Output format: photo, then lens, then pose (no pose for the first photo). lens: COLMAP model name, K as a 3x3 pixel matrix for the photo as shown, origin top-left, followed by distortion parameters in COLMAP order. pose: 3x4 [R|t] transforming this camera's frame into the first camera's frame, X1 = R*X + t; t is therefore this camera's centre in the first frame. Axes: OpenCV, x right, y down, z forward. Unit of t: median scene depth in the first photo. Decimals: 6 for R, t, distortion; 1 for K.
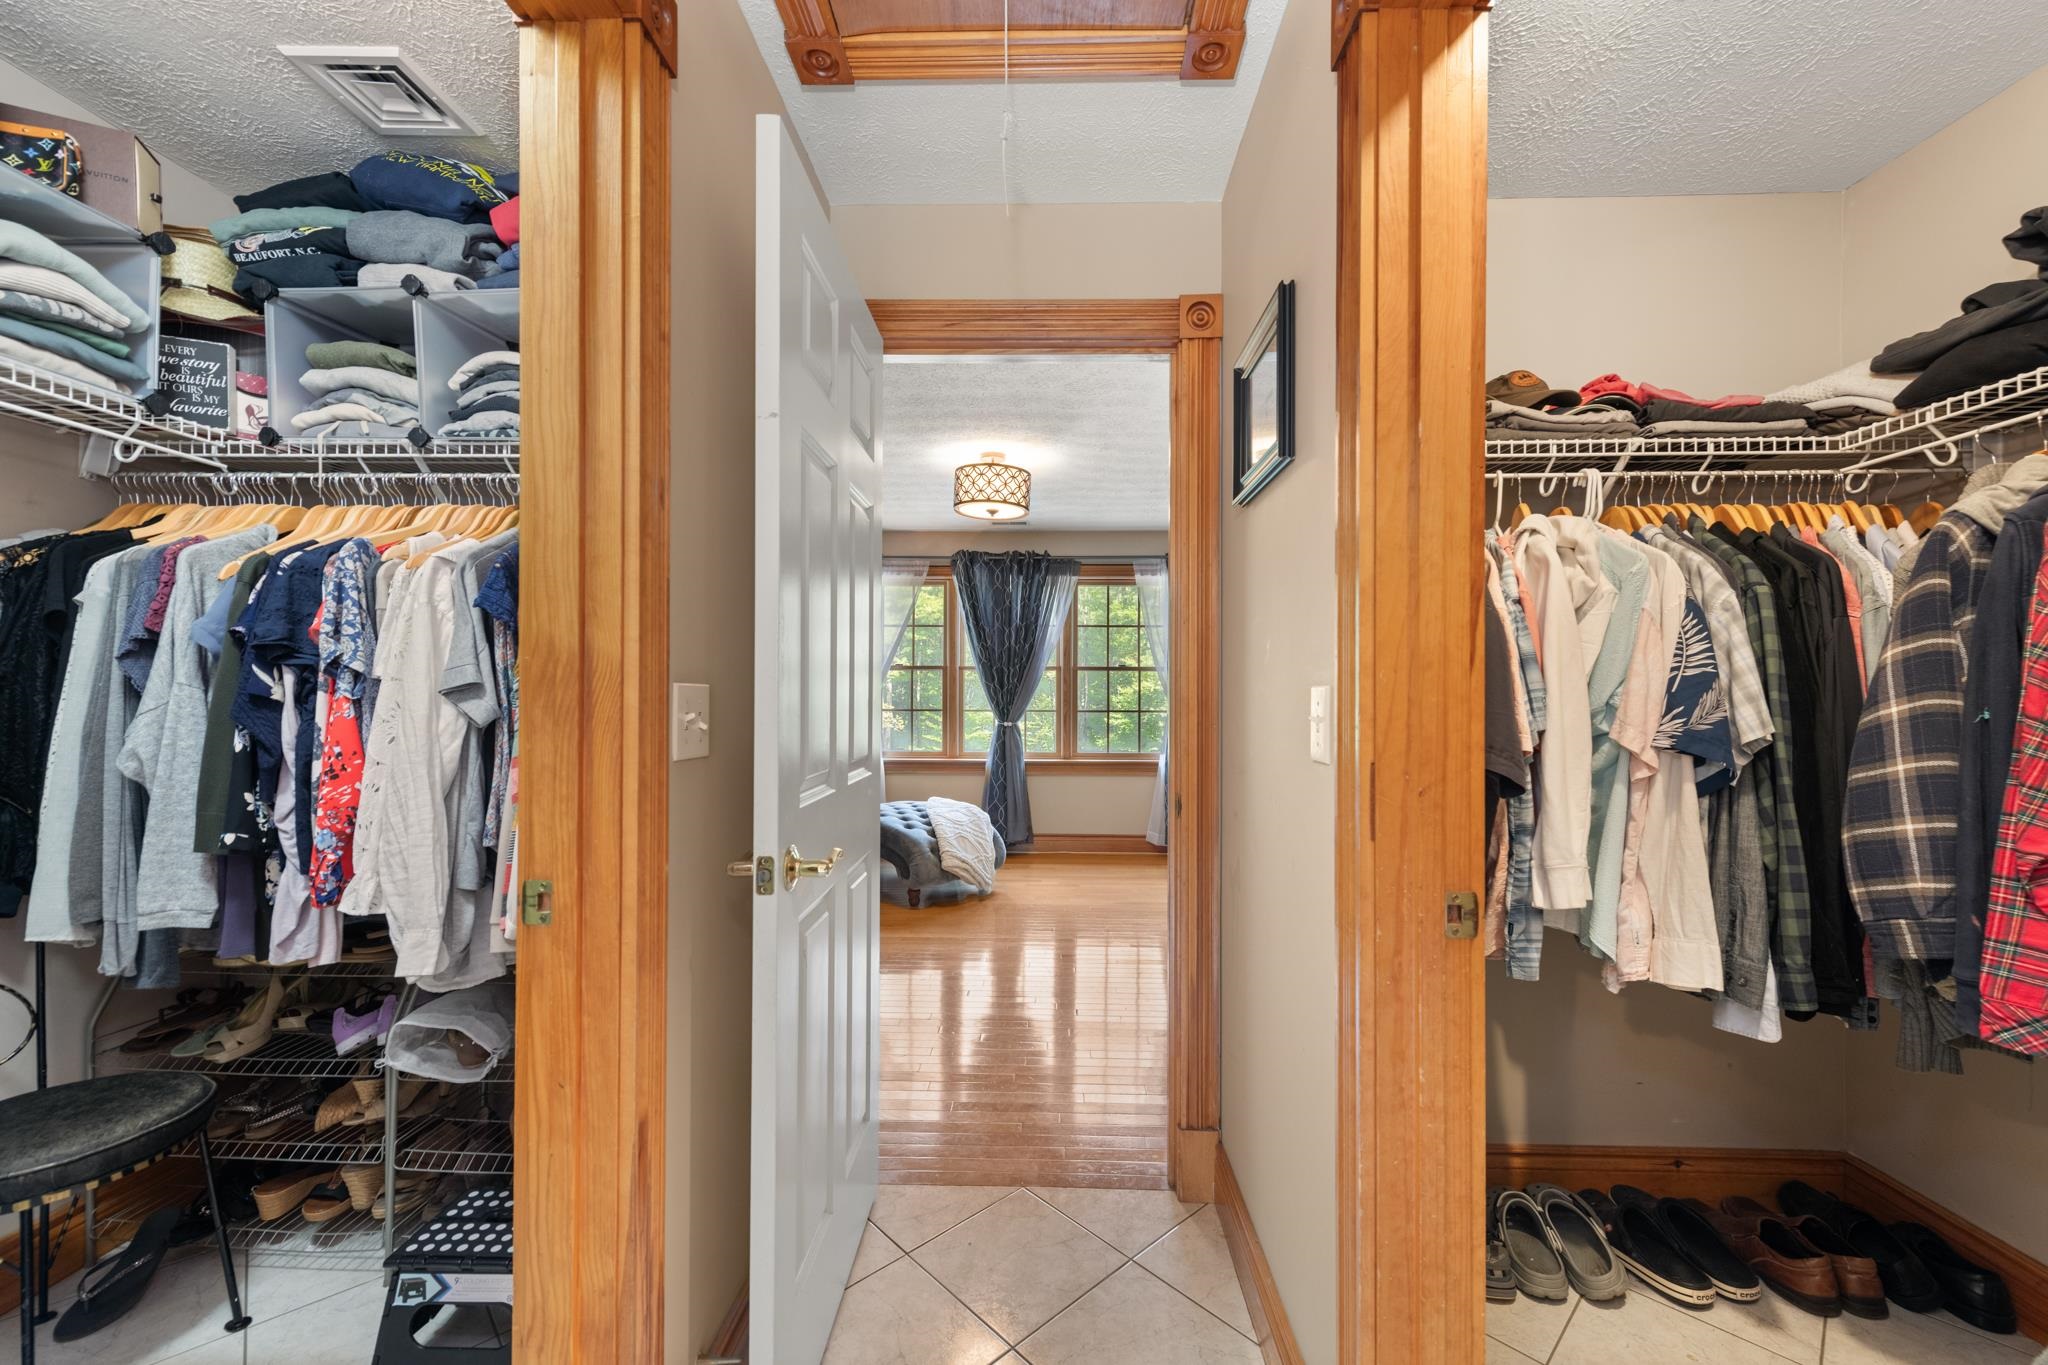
lens RADIAL K [[792.7, 0, 1053.5], [0, 792.7, 691.2], [0, 0, 1]] dist [0.002082, 0.000236]
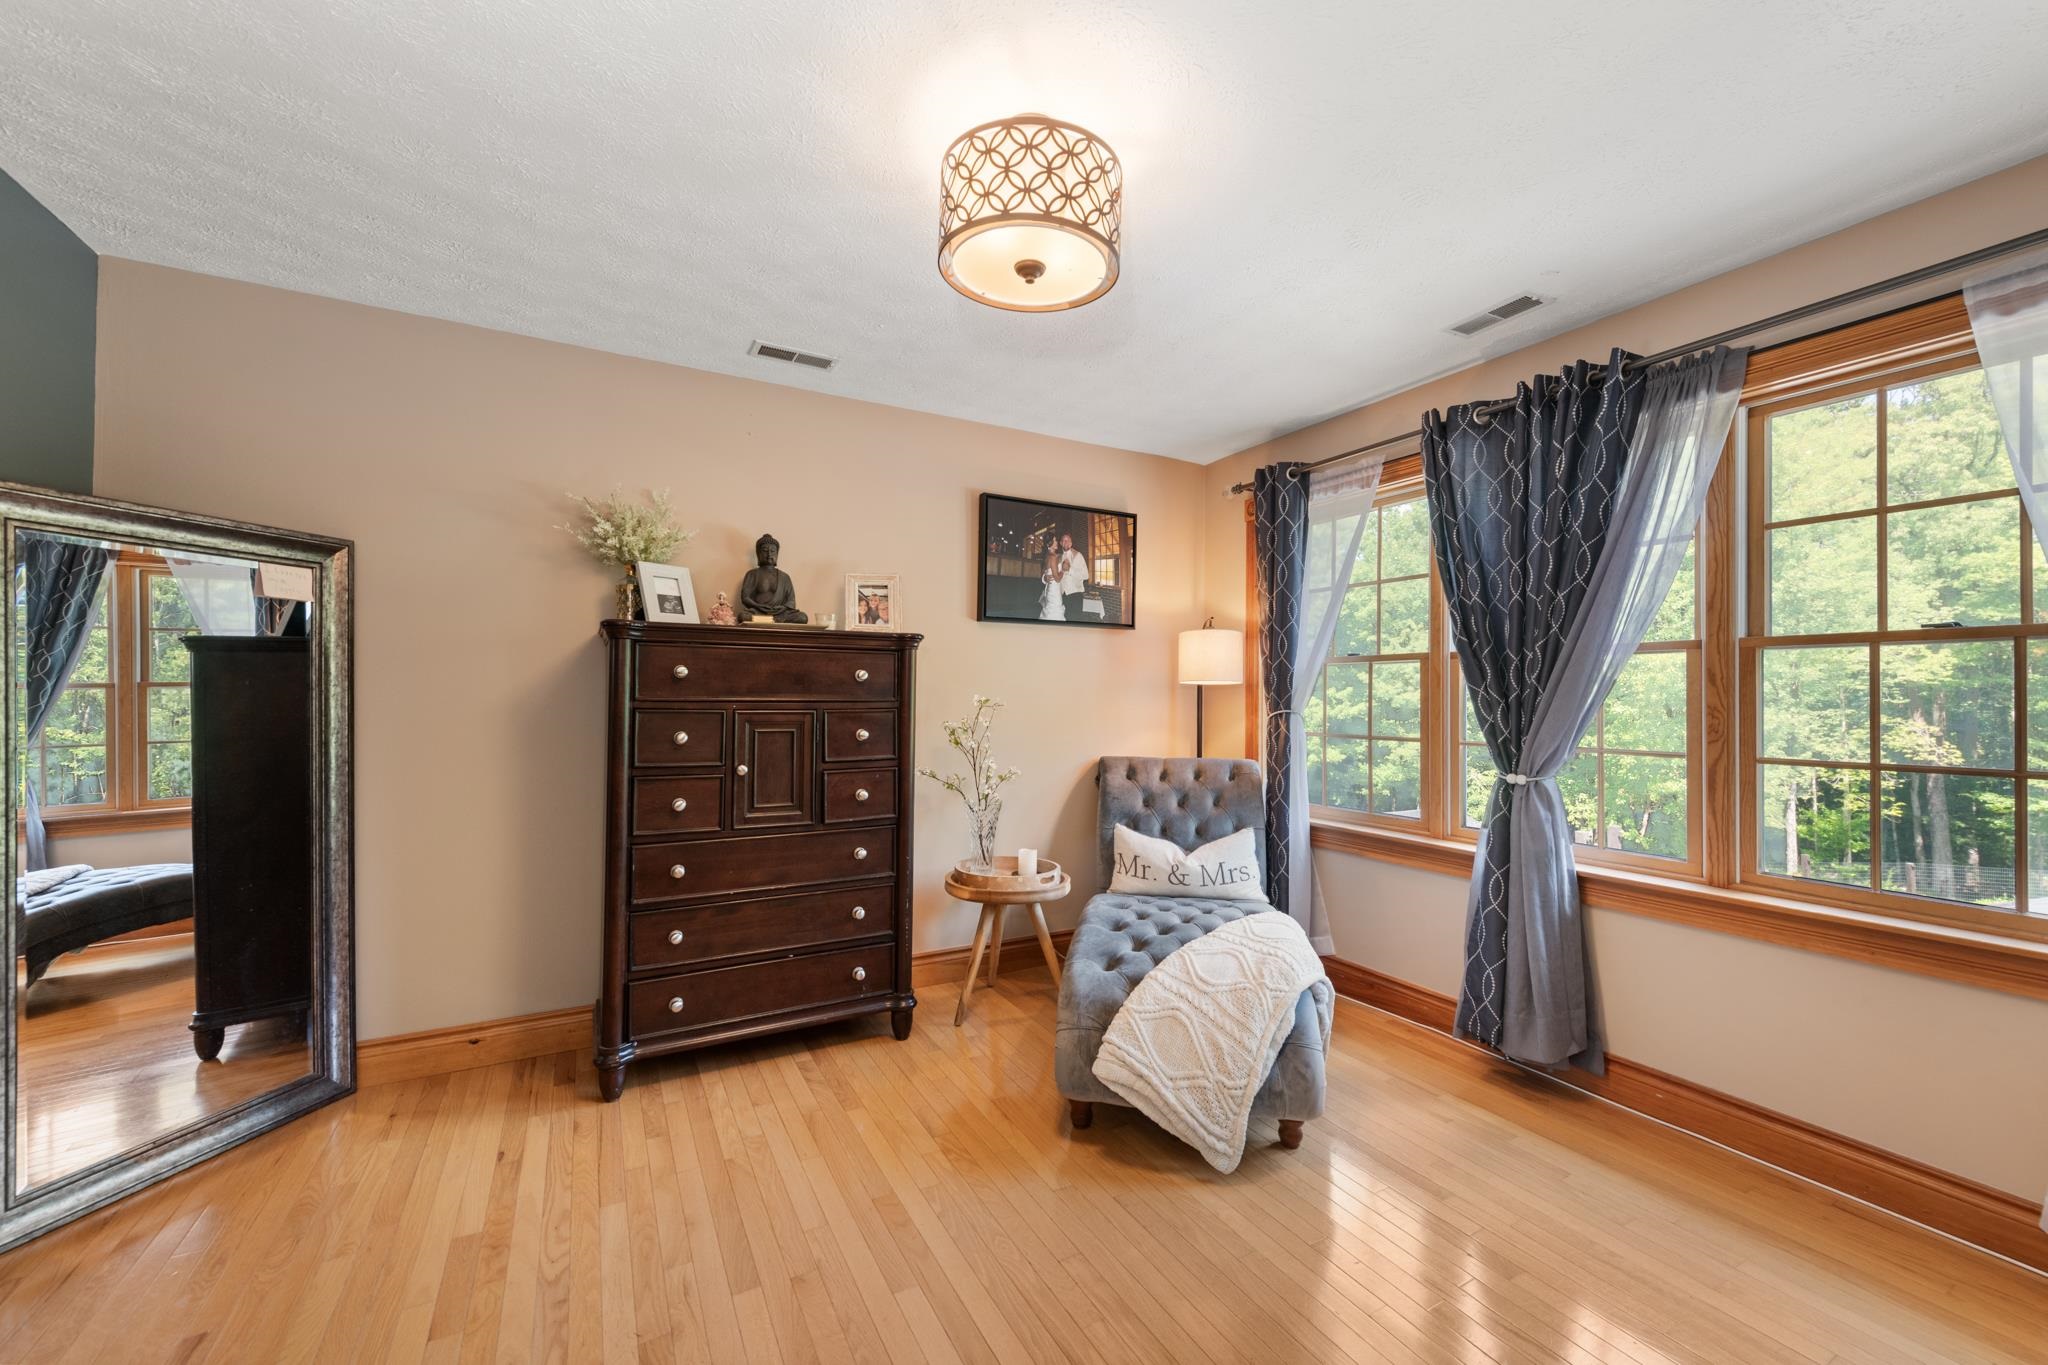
lens RADIAL K [[792.7, 0, 1053.5], [0, 792.7, 691.2], [0, 0, 1]] dist [0.002082, 0.000236]
pose [[0.504013, -0.003323, -0.863690, 0.189074], [-0.001669, 0.999987, -0.004822, -0.004774], [0.863695, 0.003872, 0.504001, 0.560509]]
